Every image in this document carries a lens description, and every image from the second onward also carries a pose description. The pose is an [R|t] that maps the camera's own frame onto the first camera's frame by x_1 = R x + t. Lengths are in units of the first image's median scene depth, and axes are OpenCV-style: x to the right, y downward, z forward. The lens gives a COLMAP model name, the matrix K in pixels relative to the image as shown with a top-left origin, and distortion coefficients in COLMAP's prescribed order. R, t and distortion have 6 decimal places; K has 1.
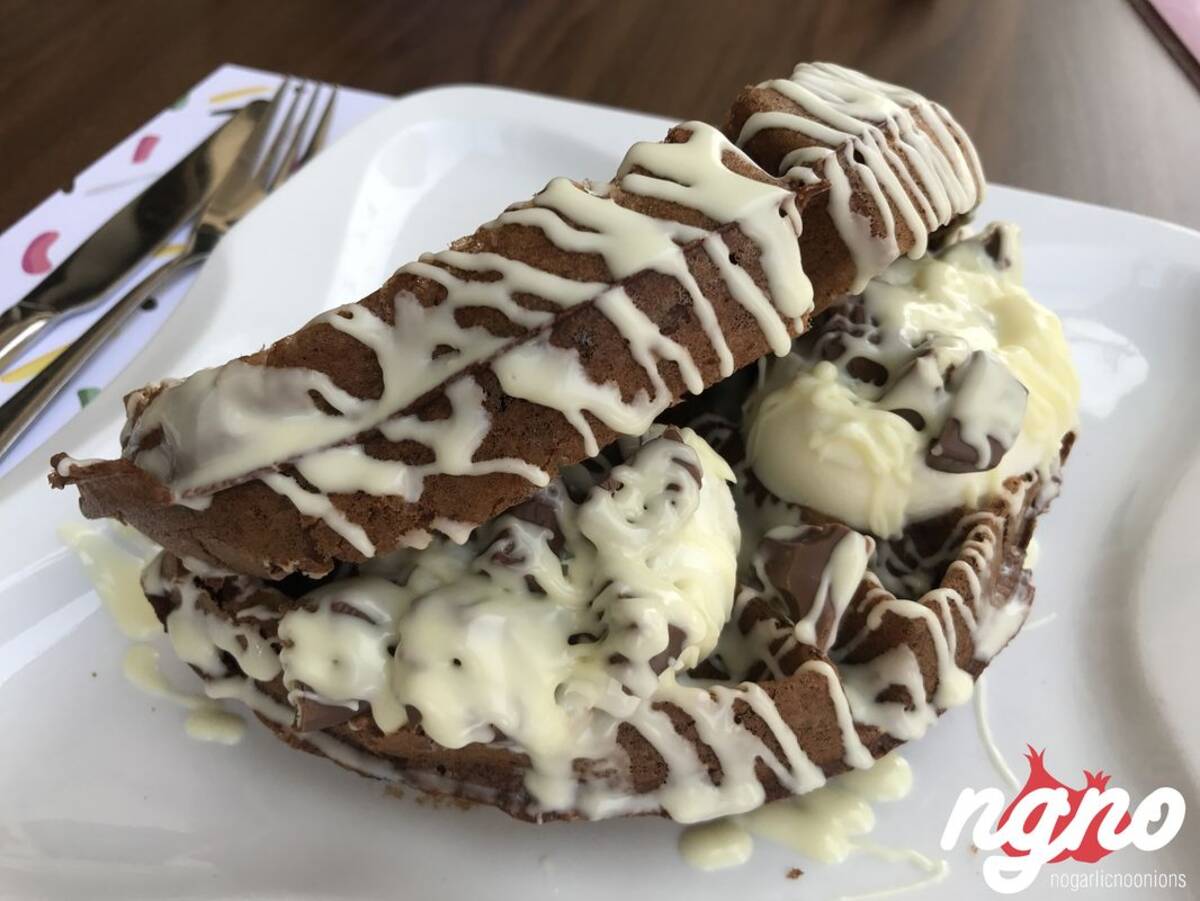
lens RADIAL K [[1016.9, 0, 600.0], [0, 1016.9, 450.5], [0, 0, 1]] dist [0.089197, -0.248881]
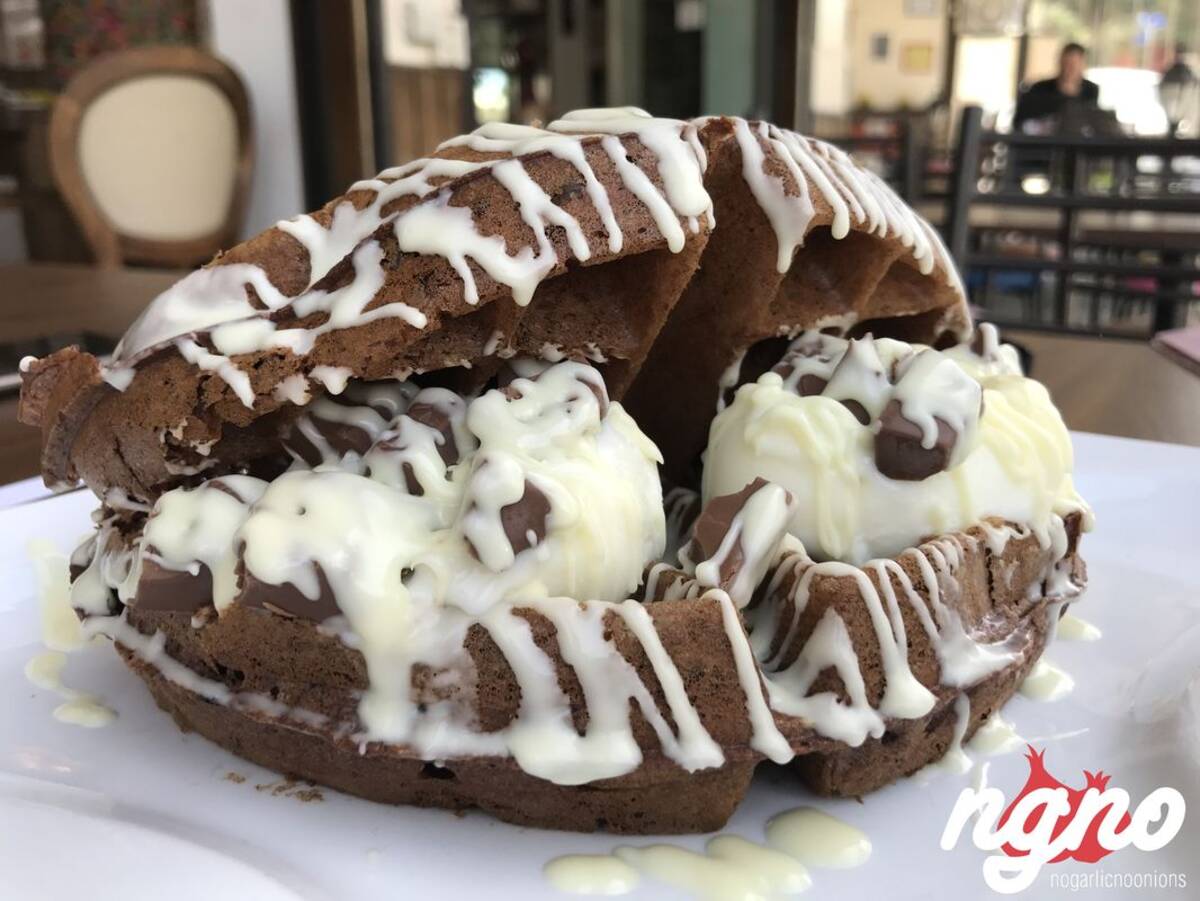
lens RADIAL K [[1024.9, 0, 600.0], [0, 1024.9, 450.5], [0, 0, 1]] dist [0.043284, -0.098061]
pose [[0.980880, 0.039801, -0.190499, 0.292952], [-0.131243, 0.858058, -0.496499, 0.571607], [0.143699, 0.512008, 0.846876, 0.212550]]
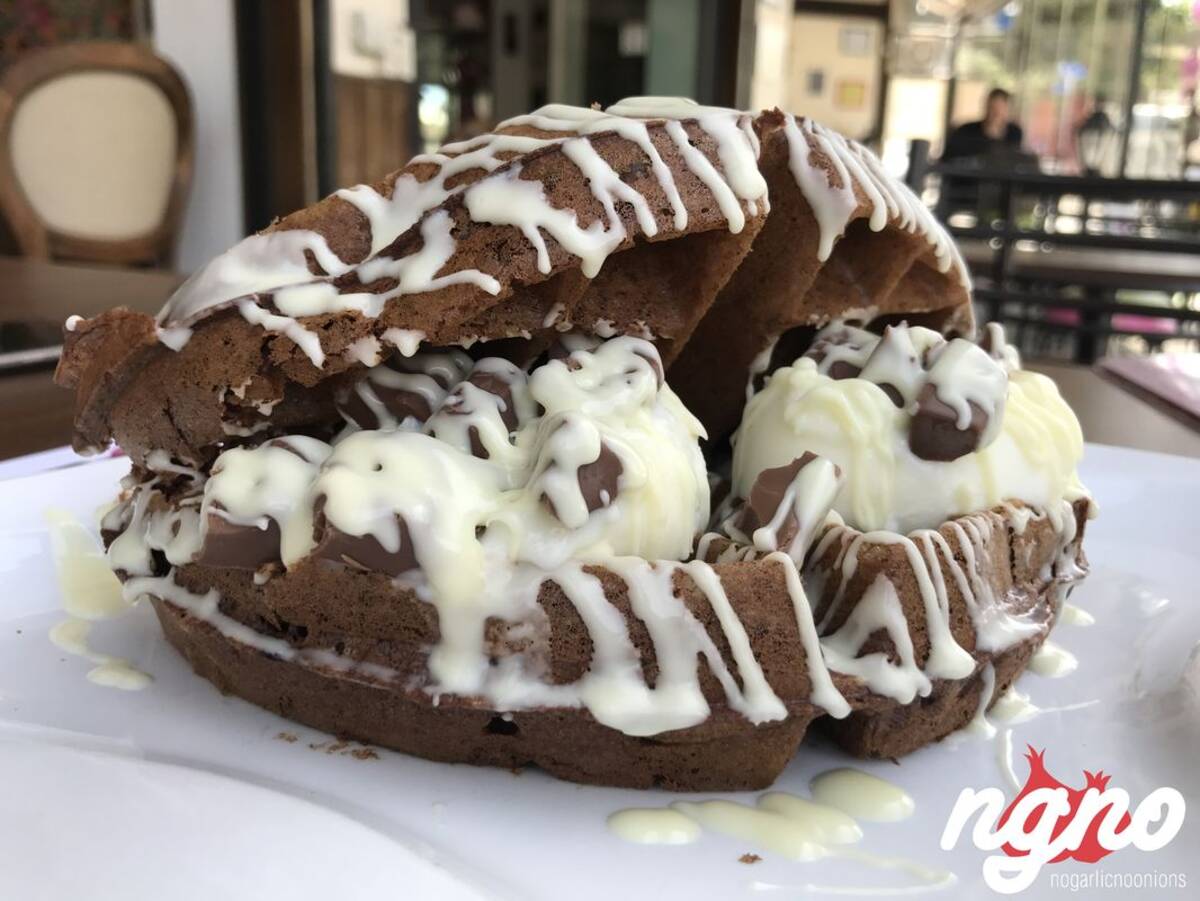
lens RADIAL K [[1024.9, 0, 600.0], [0, 1024.9, 450.5], [0, 0, 1]] dist [0.043284, -0.098061]
pose [[0.990684, 0.062244, -0.121119, 0.173191], [-0.116999, 0.844166, -0.523159, 0.648301], [0.069681, 0.532457, 0.843584, 0.197544]]
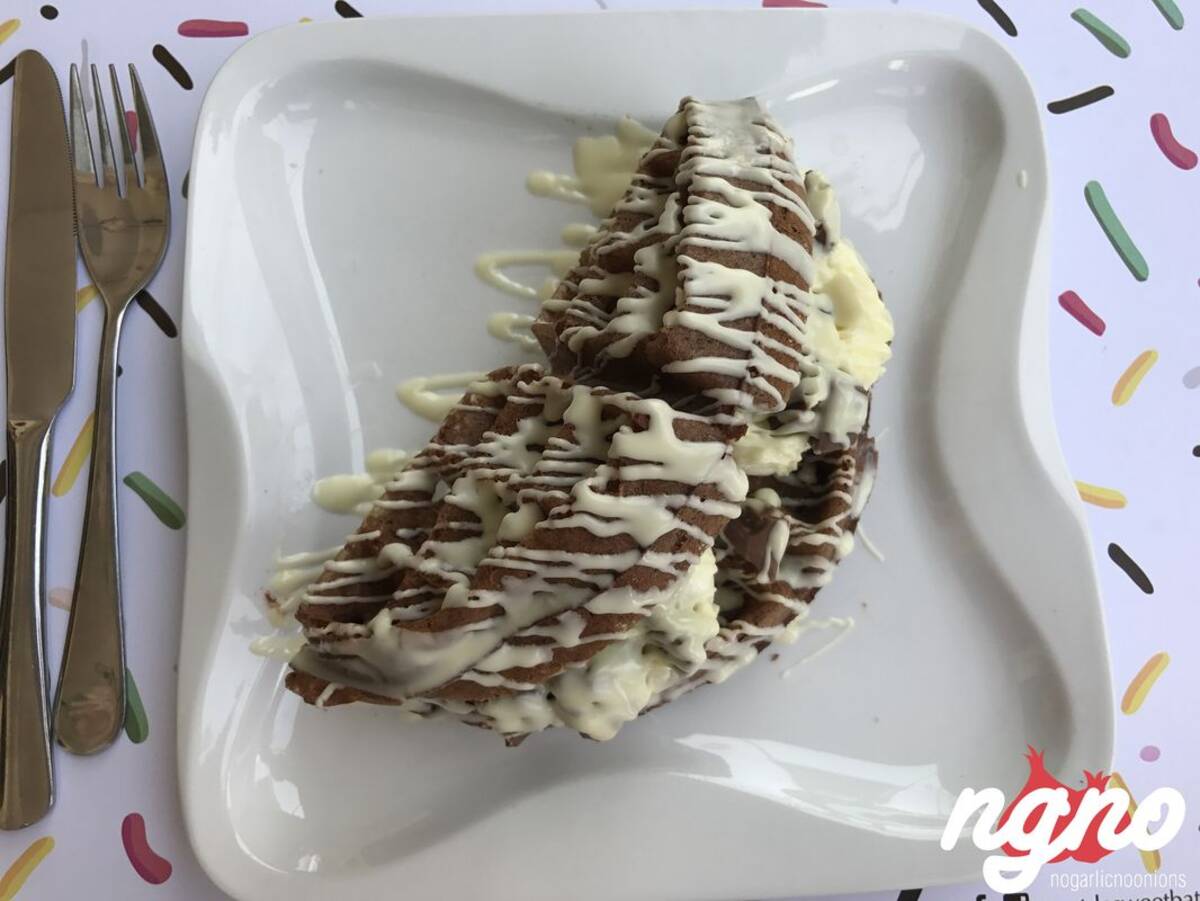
lens RADIAL K [[1016.9, 0, 600.0], [0, 1016.9, 450.5], [0, 0, 1]] dist [0.089197, -0.248881]
pose [[0.928495, -0.365677, 0.064626, -0.084636], [0.257589, 0.759592, 0.597216, -1.128856], [-0.267477, -0.537866, 0.799472, -0.162927]]
